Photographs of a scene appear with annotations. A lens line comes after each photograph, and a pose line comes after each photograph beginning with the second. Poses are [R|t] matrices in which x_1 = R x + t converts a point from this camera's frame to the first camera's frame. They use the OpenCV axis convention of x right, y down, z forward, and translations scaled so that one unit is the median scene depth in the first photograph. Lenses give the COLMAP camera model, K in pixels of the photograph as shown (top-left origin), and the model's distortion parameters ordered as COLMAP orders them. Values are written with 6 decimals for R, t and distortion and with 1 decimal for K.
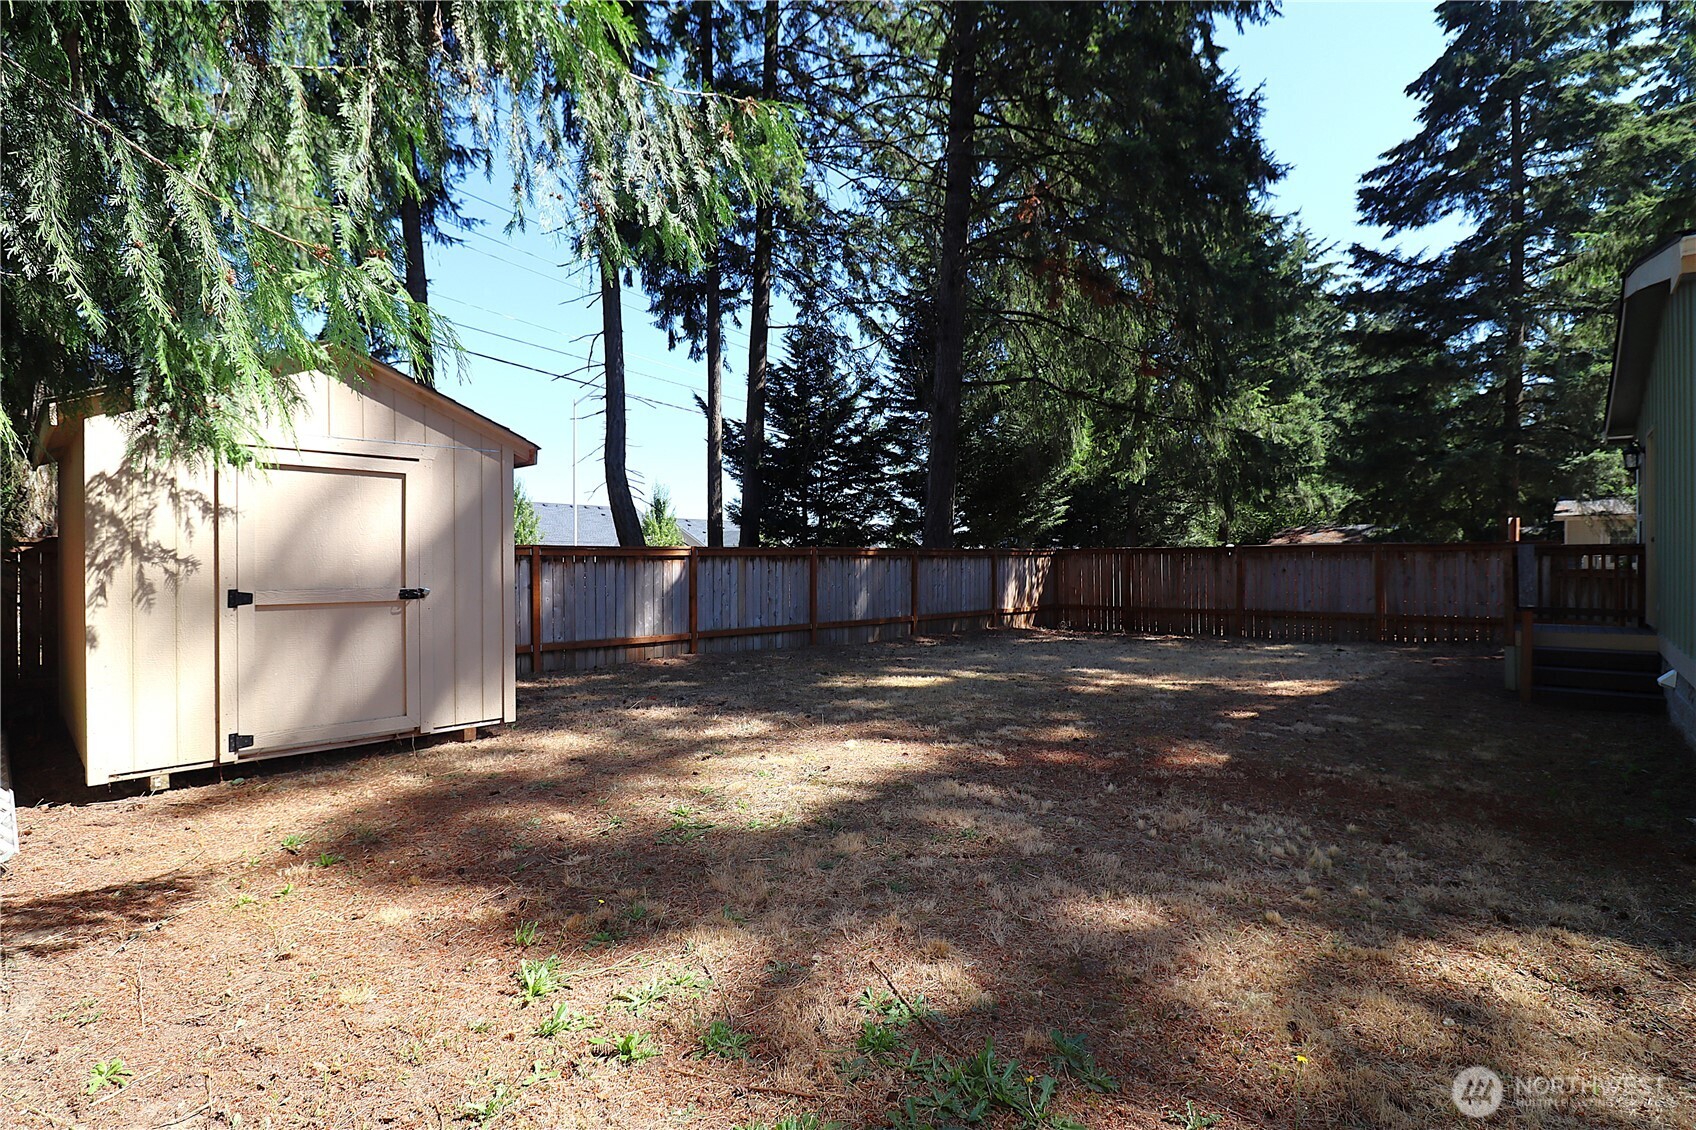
lens RADIAL K [[810.3, 0, 862.5], [0, 810.3, 560.0], [0, 0, 1]] dist [0.001472, -0.014686]
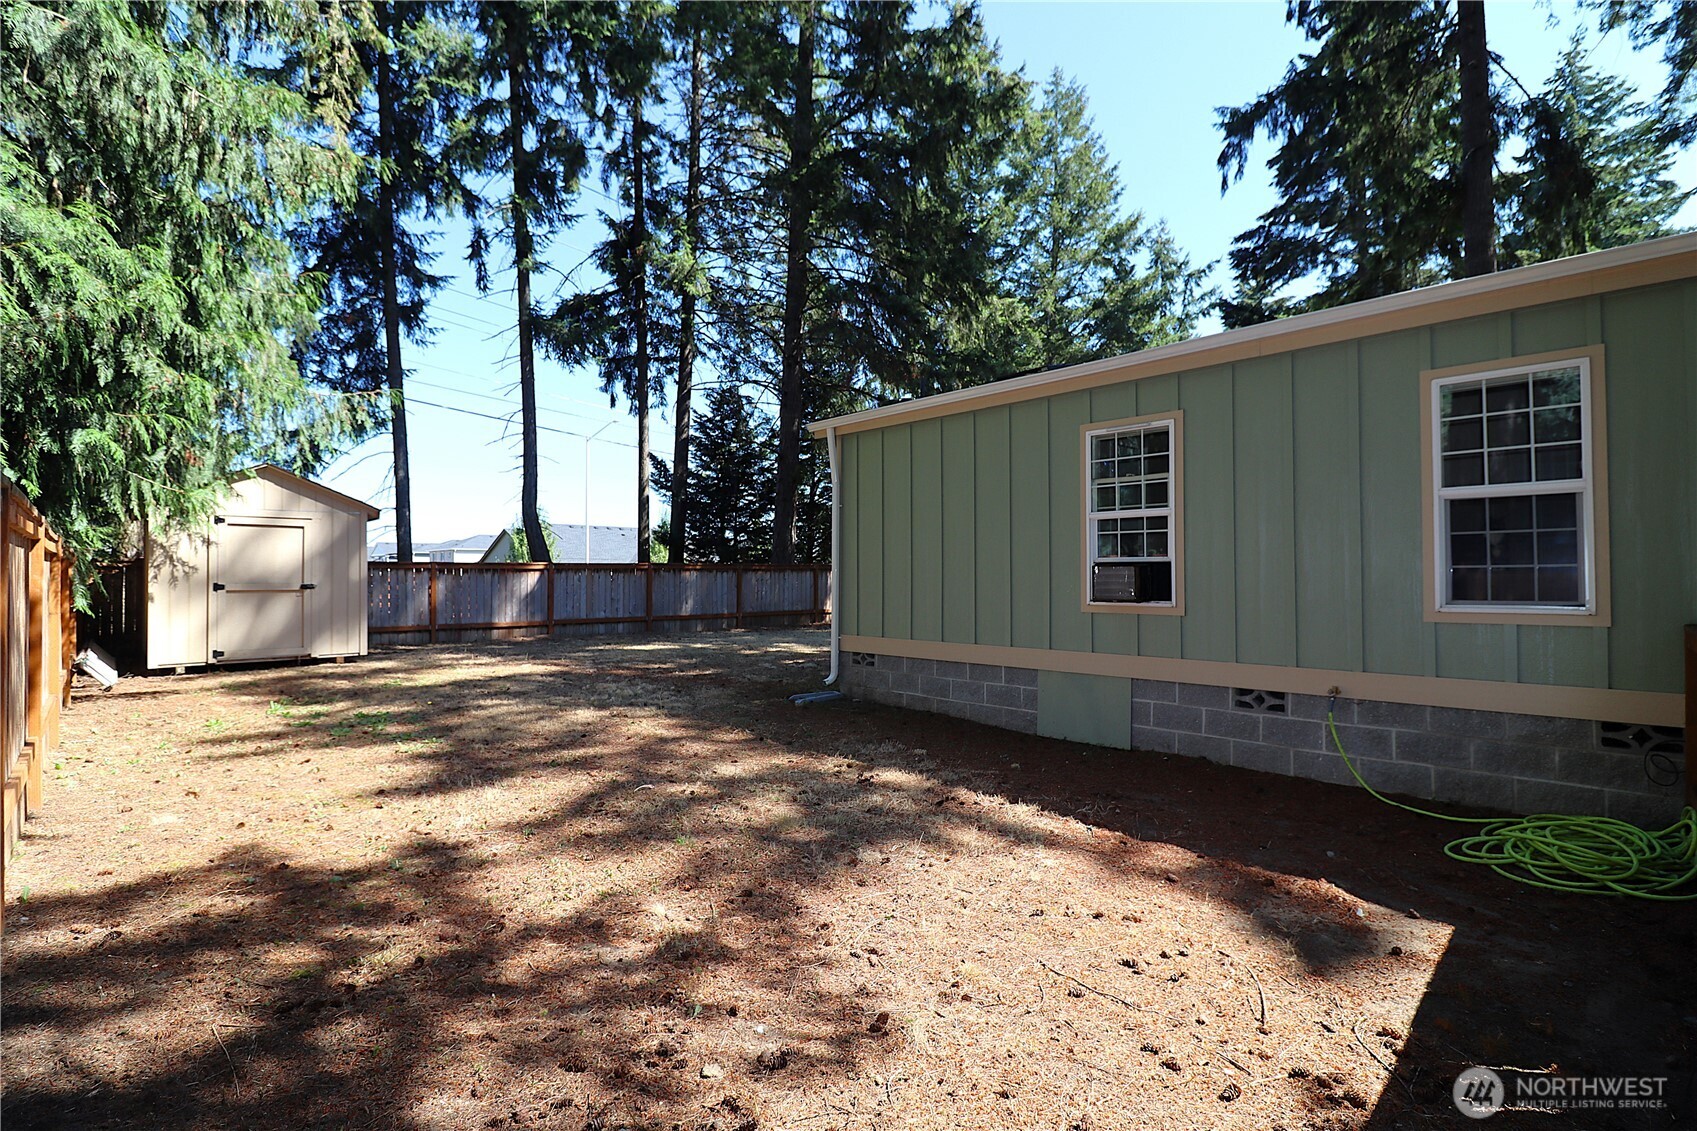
lens RADIAL K [[790.5, 0, 853.2], [0, 790.5, 564.3], [0, 0, 1]] dist [0.002046, -0.014323]
pose [[0.997026, 0.000988, -0.077066, 0.482837], [-0.002102, 0.999894, -0.014376, 0.006537], [0.077043, 0.014495, 0.996922, -0.430359]]
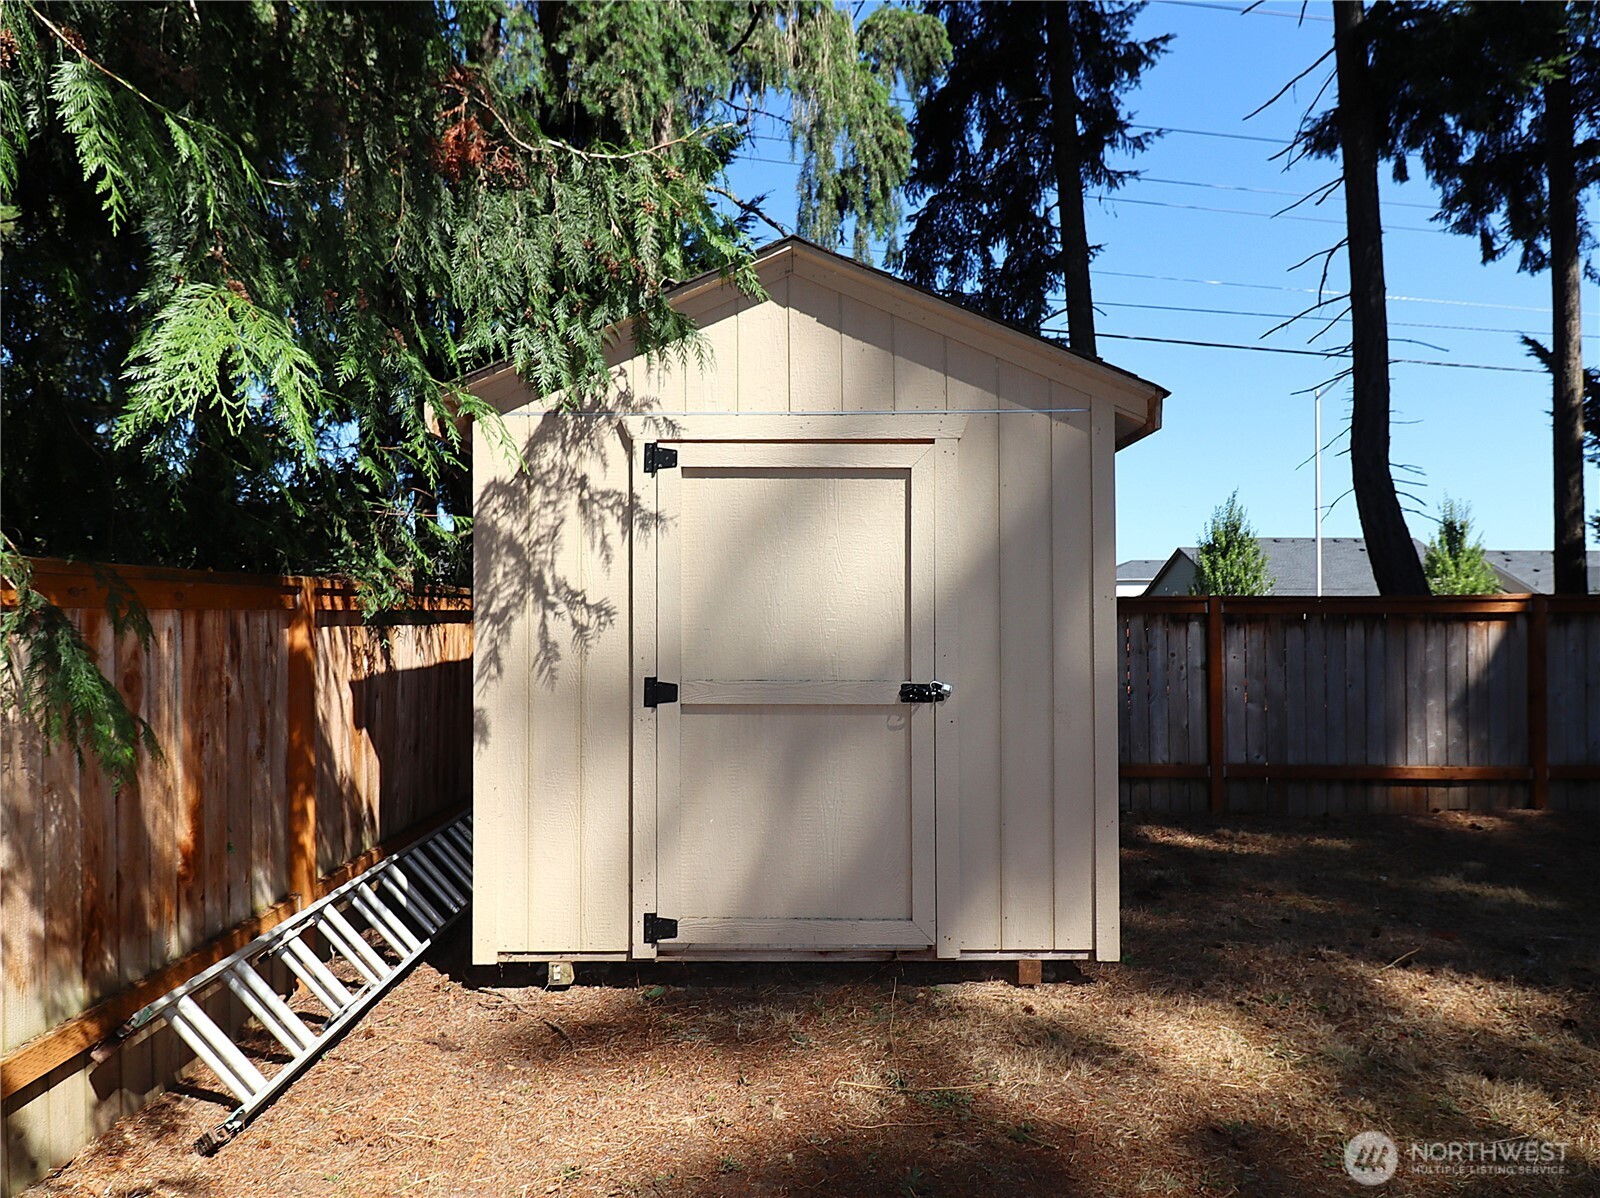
lens RADIAL K [[994.2, 0, 800.0], [0, 994.2, 599.0], [0, 0, 1]] dist [0.003282, 0.000277]
pose [[0.677239, -0.007020, -0.735729, -0.067277], [-0.002736, 0.999924, -0.012059, -0.006140], [0.735758, 0.010179, 0.677168, 0.258628]]
